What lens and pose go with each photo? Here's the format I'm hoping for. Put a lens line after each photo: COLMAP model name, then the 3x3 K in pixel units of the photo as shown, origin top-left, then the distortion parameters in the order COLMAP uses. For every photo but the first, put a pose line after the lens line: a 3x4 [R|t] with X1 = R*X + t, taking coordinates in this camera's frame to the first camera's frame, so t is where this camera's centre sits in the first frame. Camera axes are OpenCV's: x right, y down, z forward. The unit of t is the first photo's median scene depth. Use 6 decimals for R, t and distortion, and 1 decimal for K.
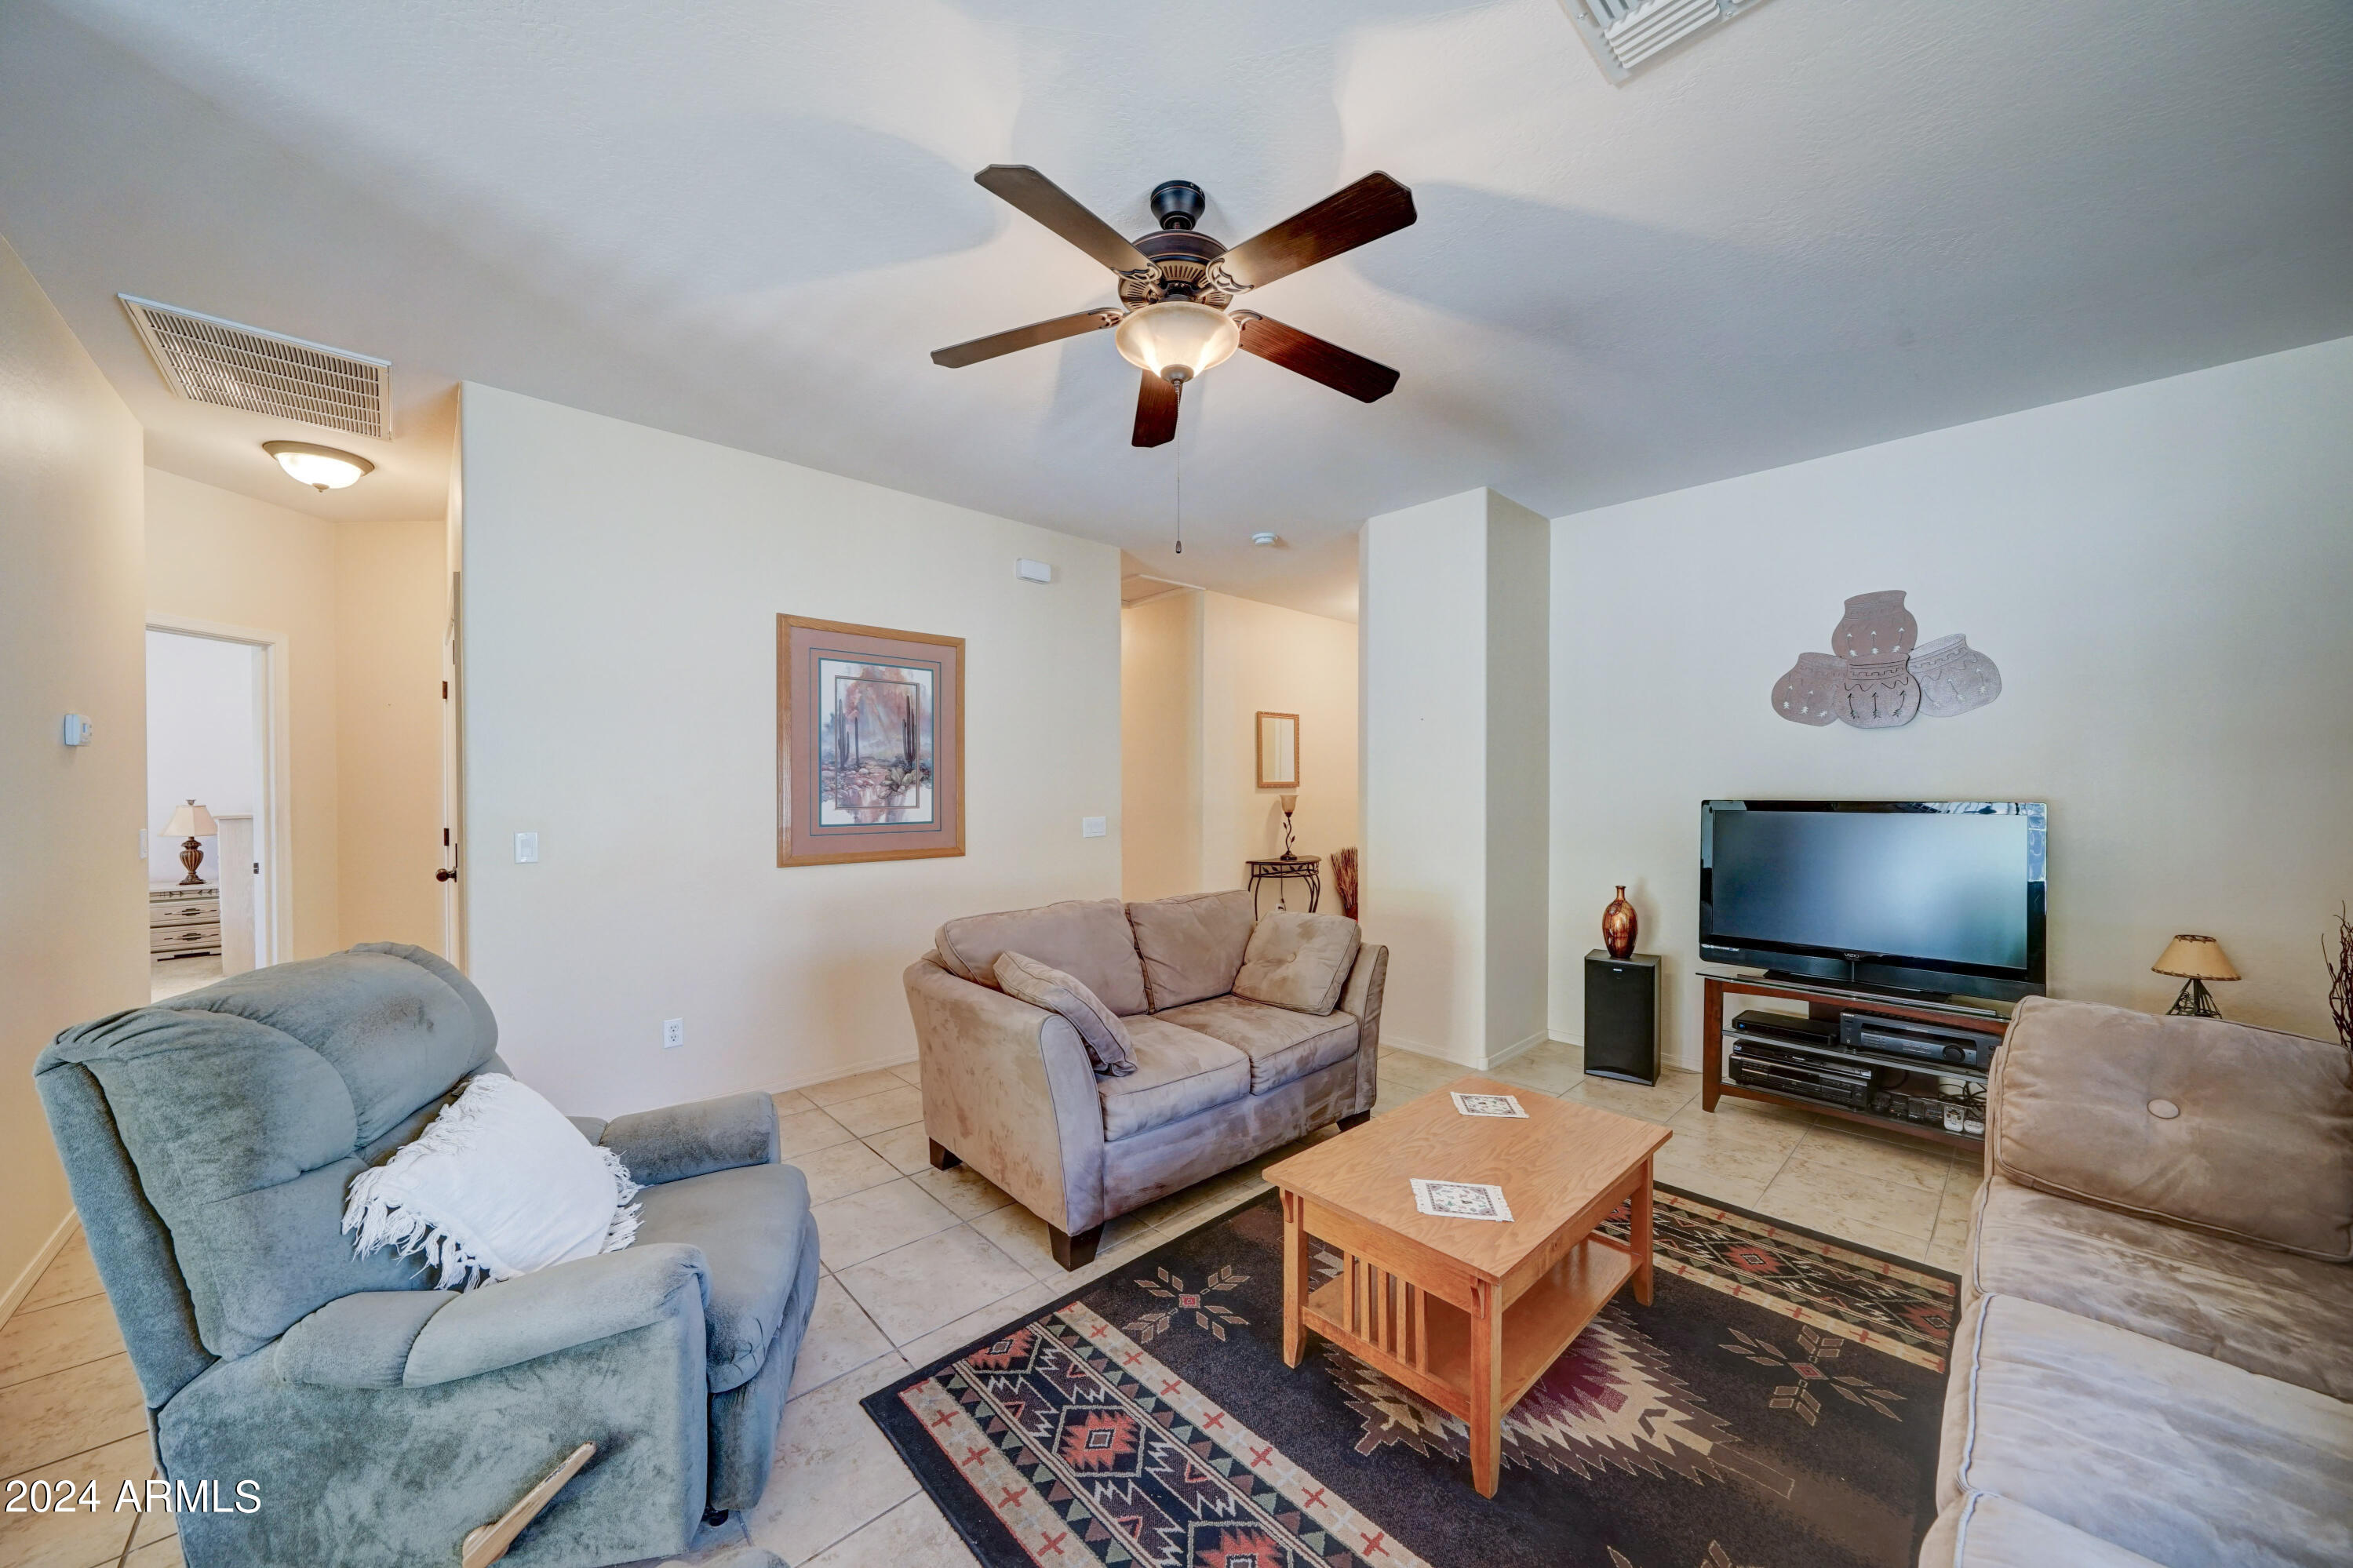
lens RADIAL K [[833.9, 0, 1183.5], [0, 833.9, 789.8], [0, 0, 1]] dist [0.000805, 0.000037]
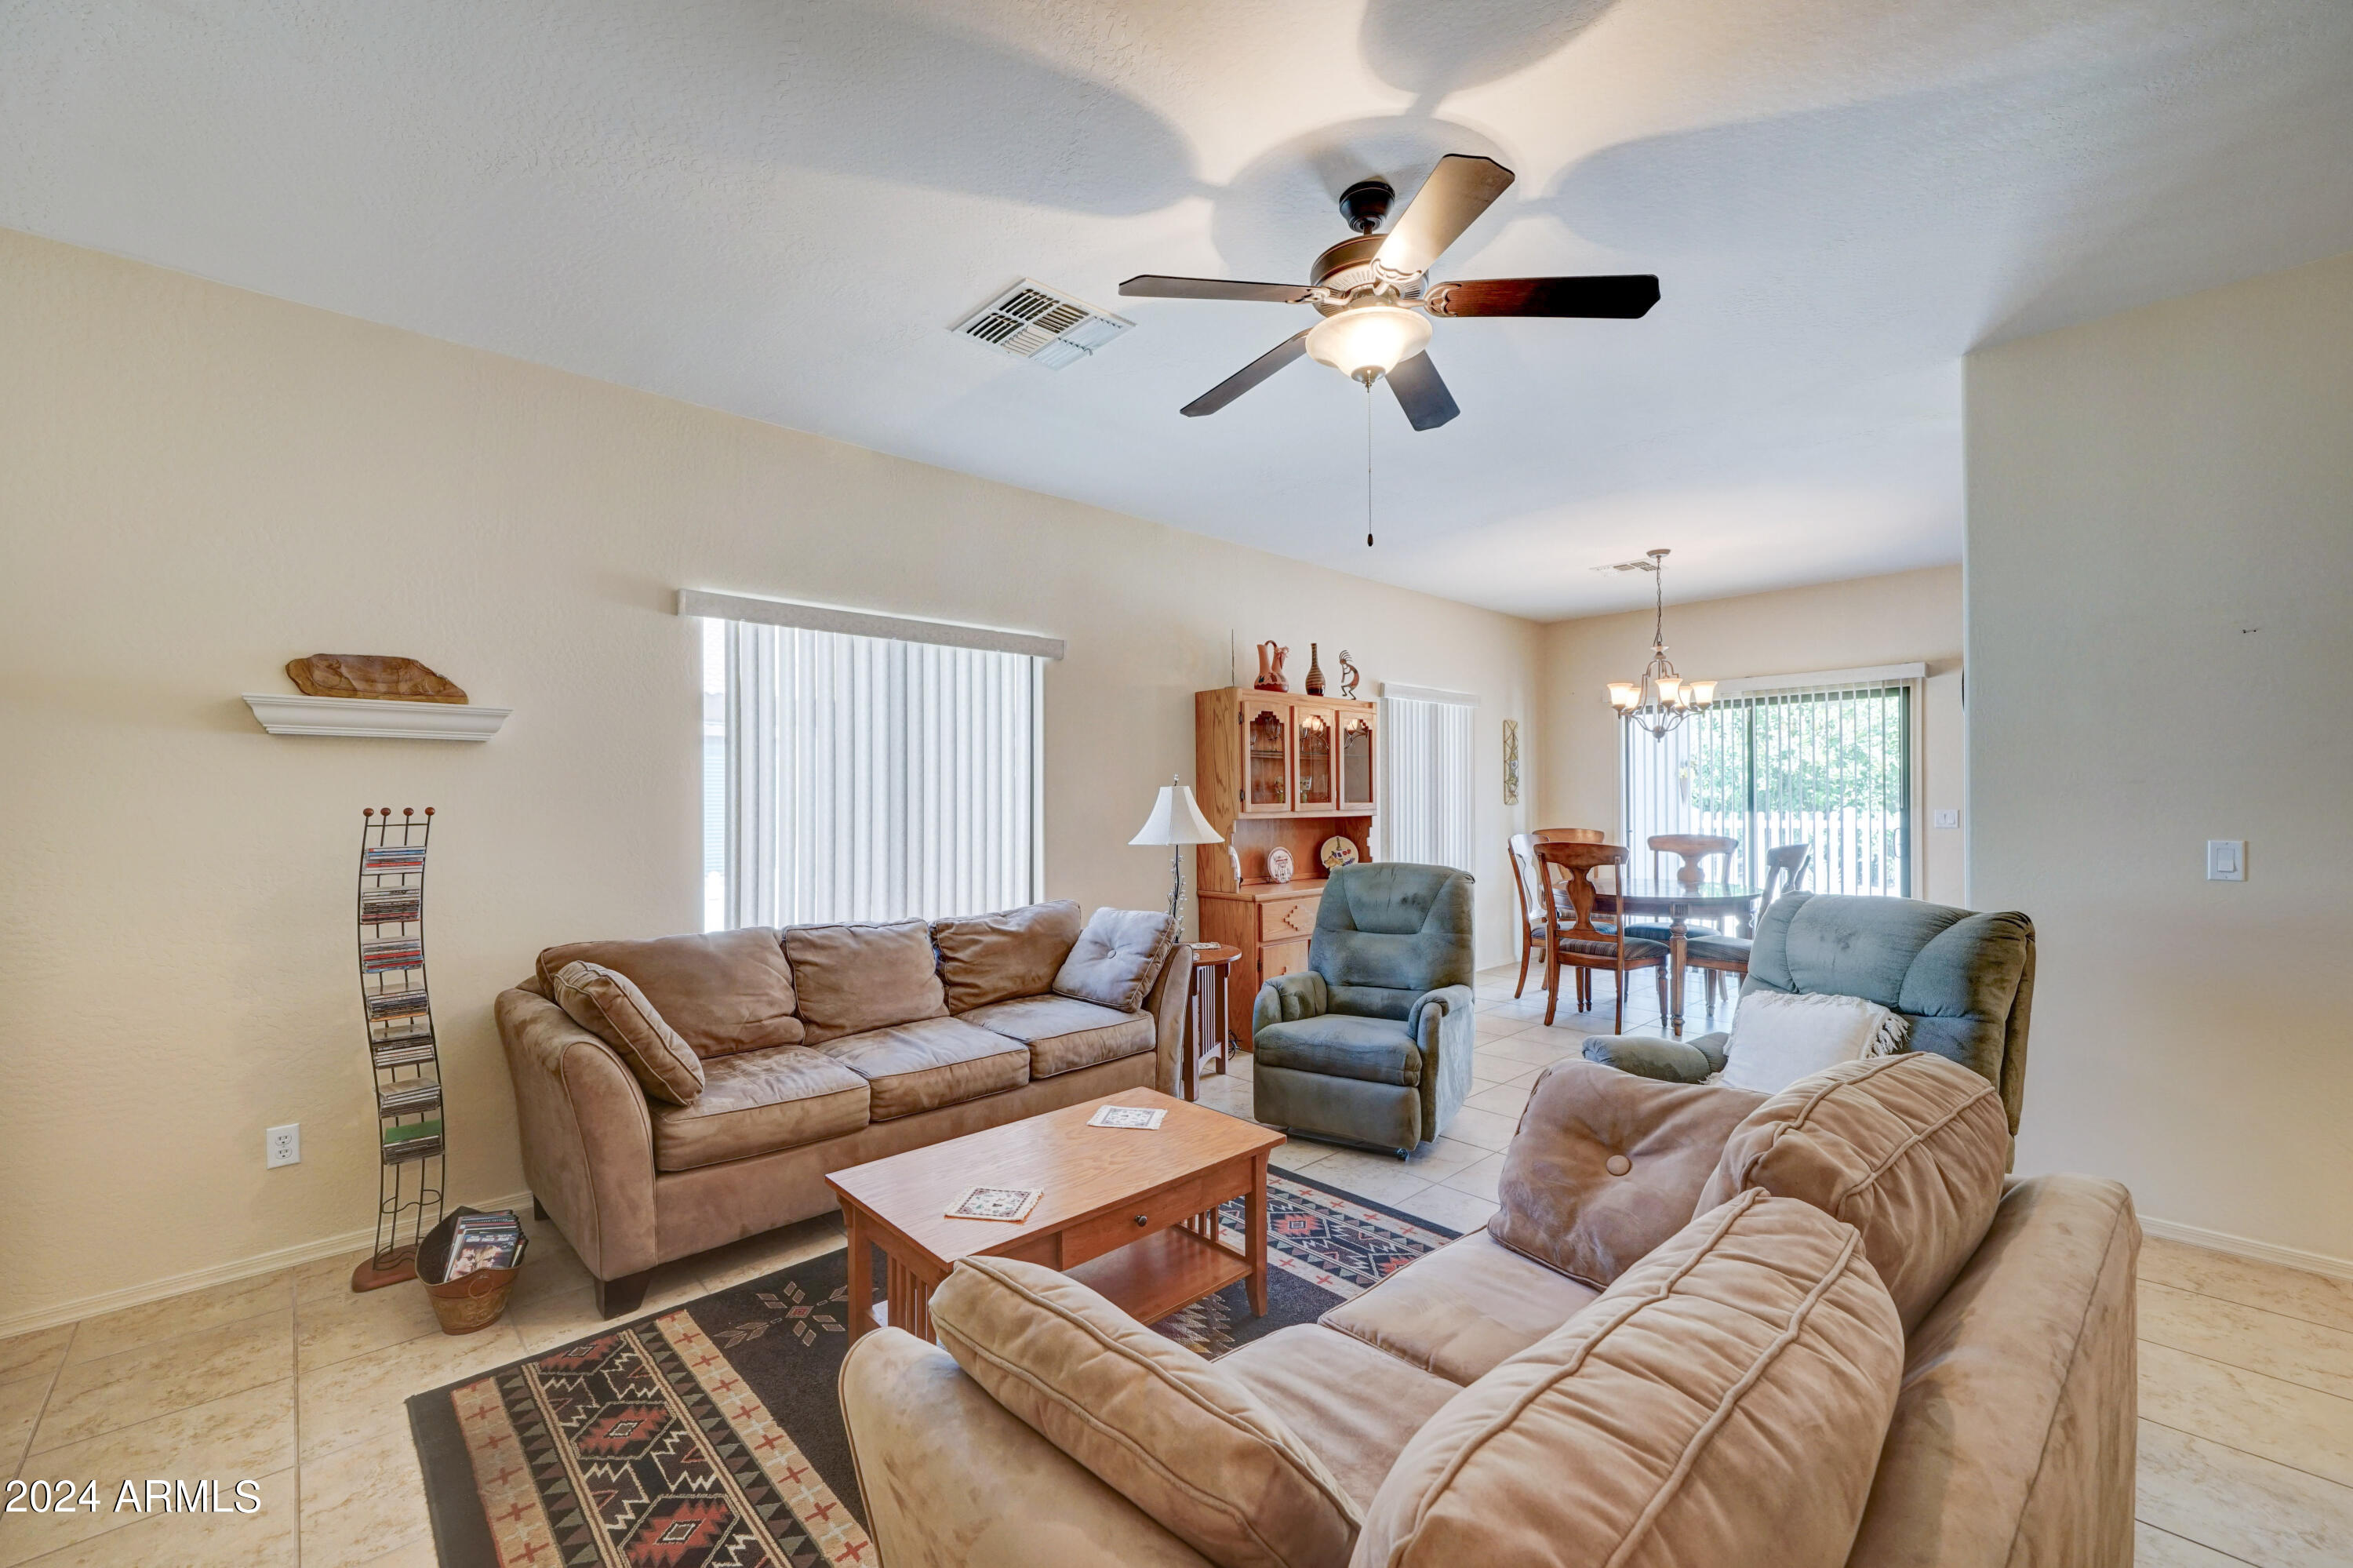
lens RADIAL K [[948.3, 0, 1167.1], [0, 948.3, 793.3], [0, 0, 1]] dist [0.001991, 0.000057]
pose [[-0.999823, 0.002697, 0.018617, 0.217664], [0.002681, 0.999996, -0.000919, 0.003169], [-0.018619, -0.000869, -0.999826, 2.152496]]
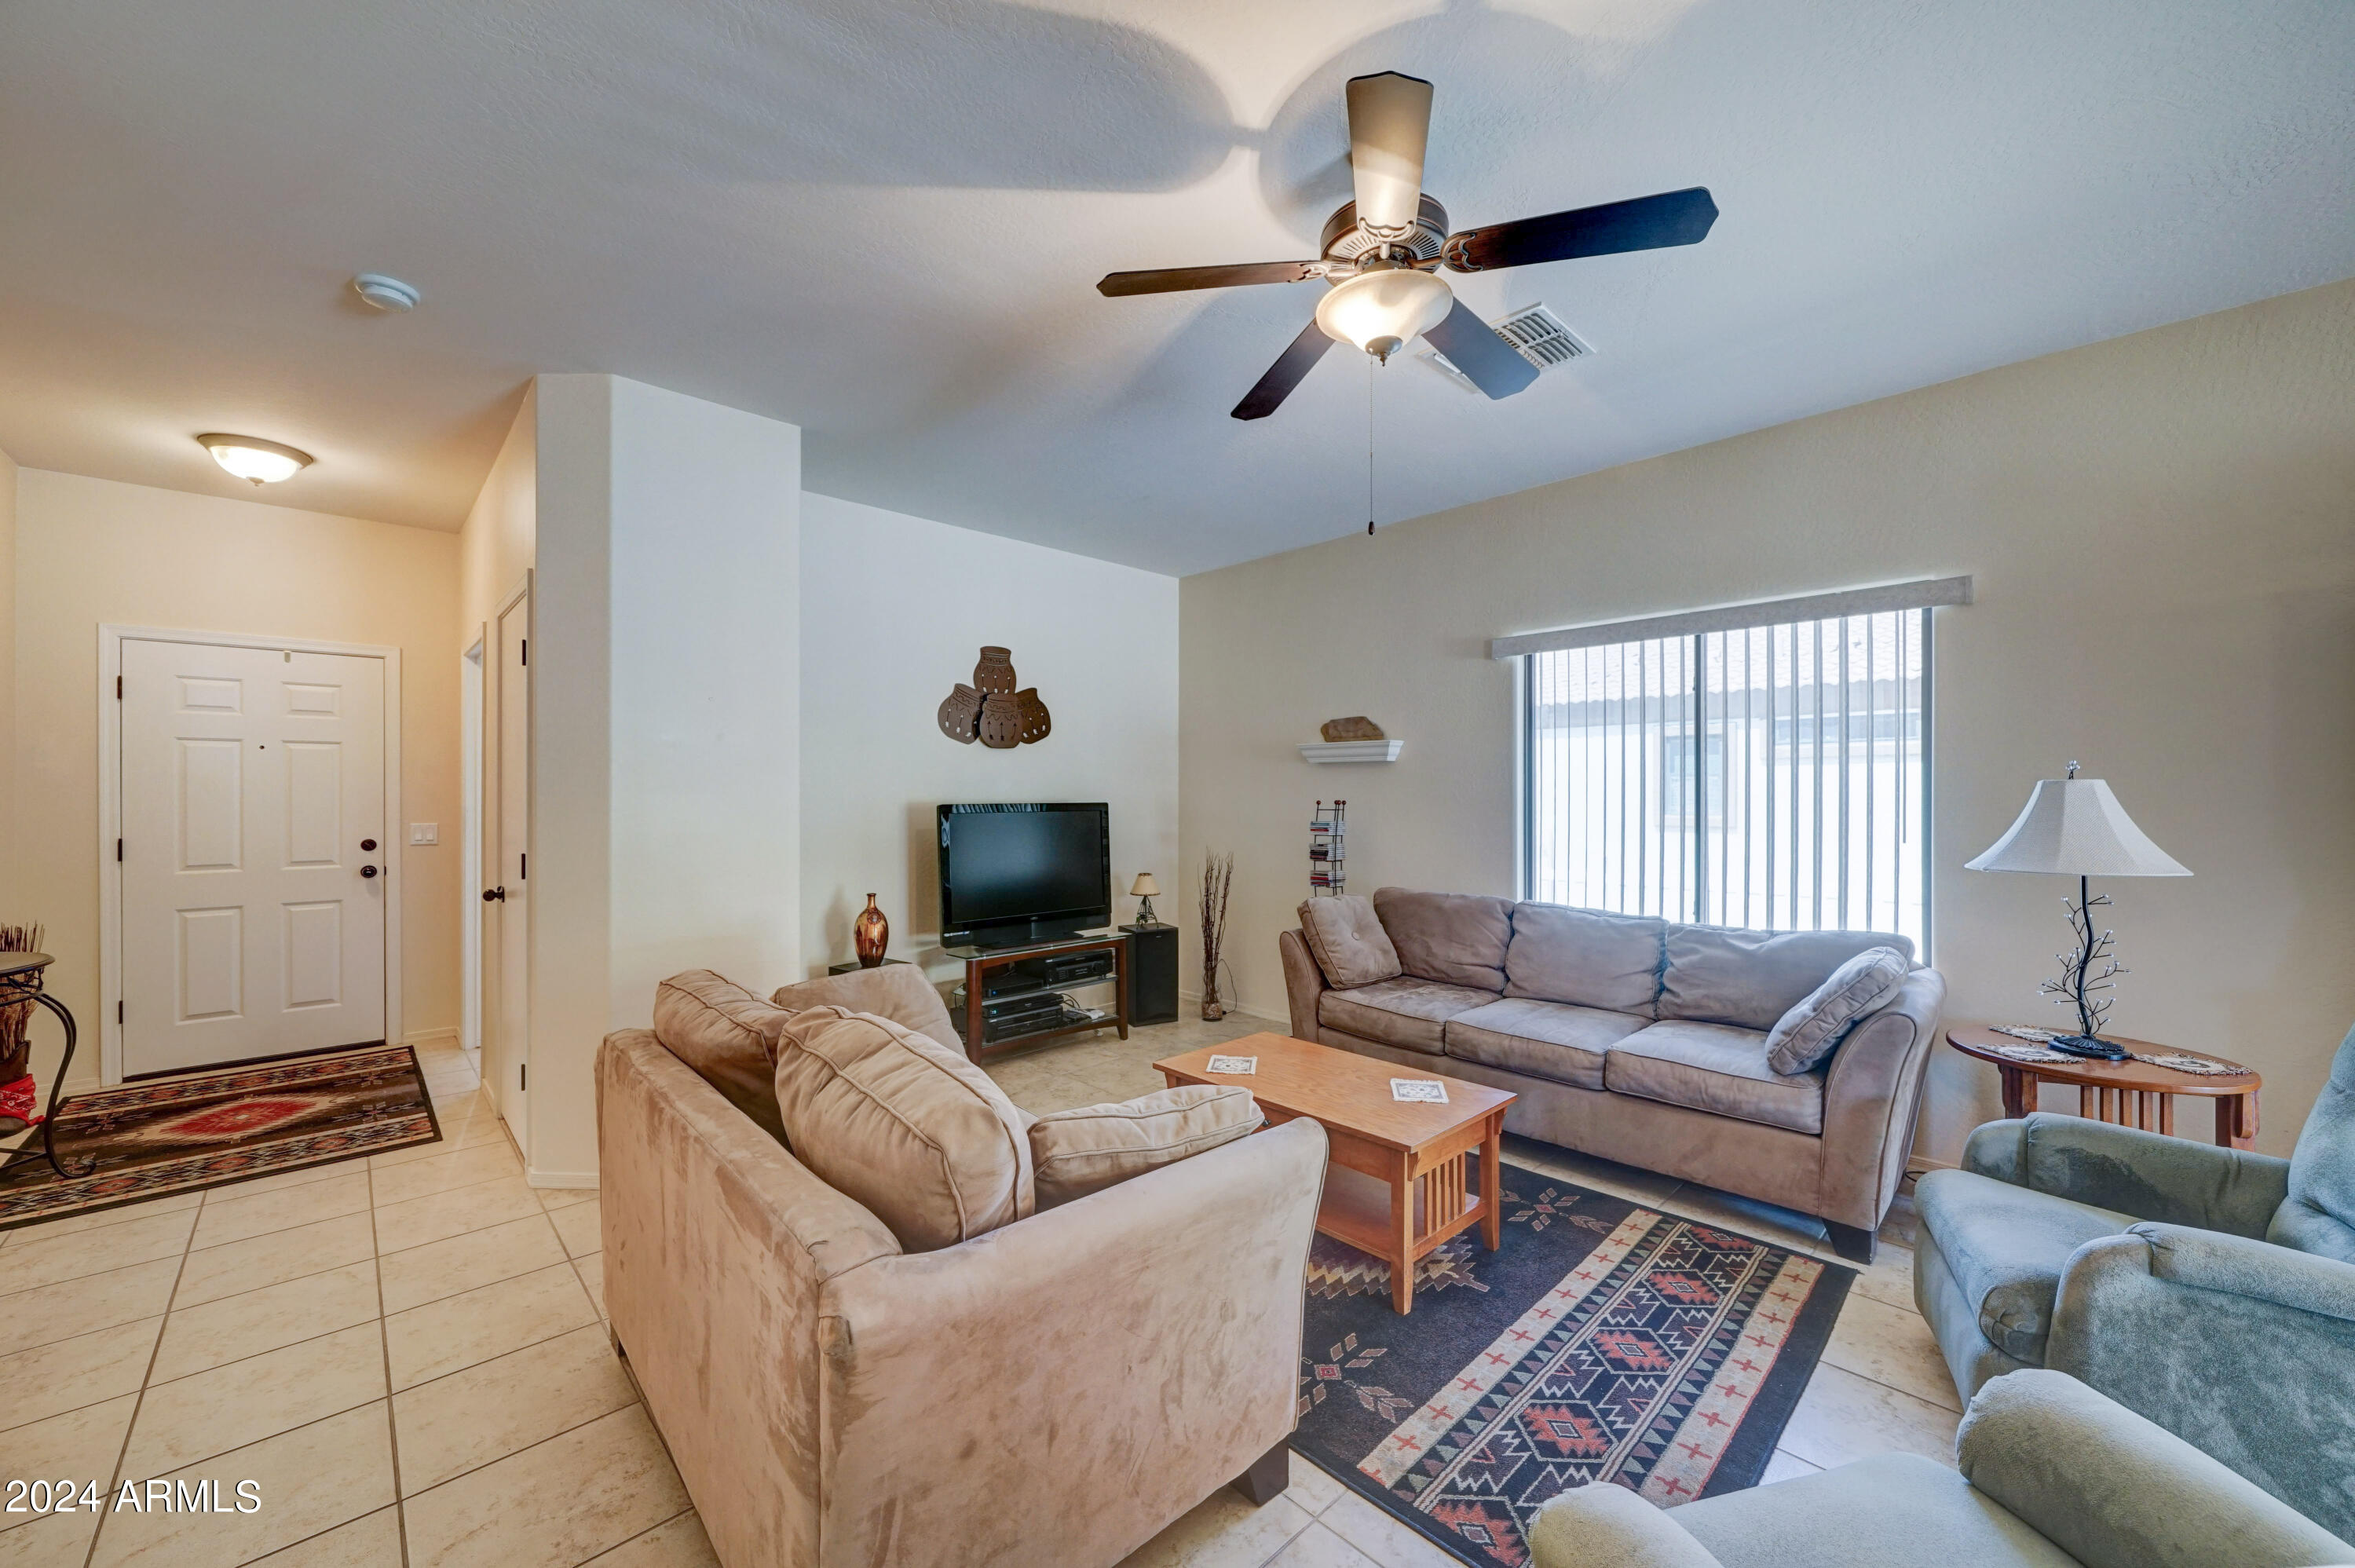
lens RADIAL K [[886.9, 0, 1173.3], [0, 886.9, 790.0], [0, 0, 1]] dist [0.007075, 0.000044]
pose [[-0.005451, 0.004651, 0.999974, -1.003471], [0.005686, 0.999973, -0.004620, -0.000372], [-0.999969, 0.005661, -0.005478, 1.247854]]
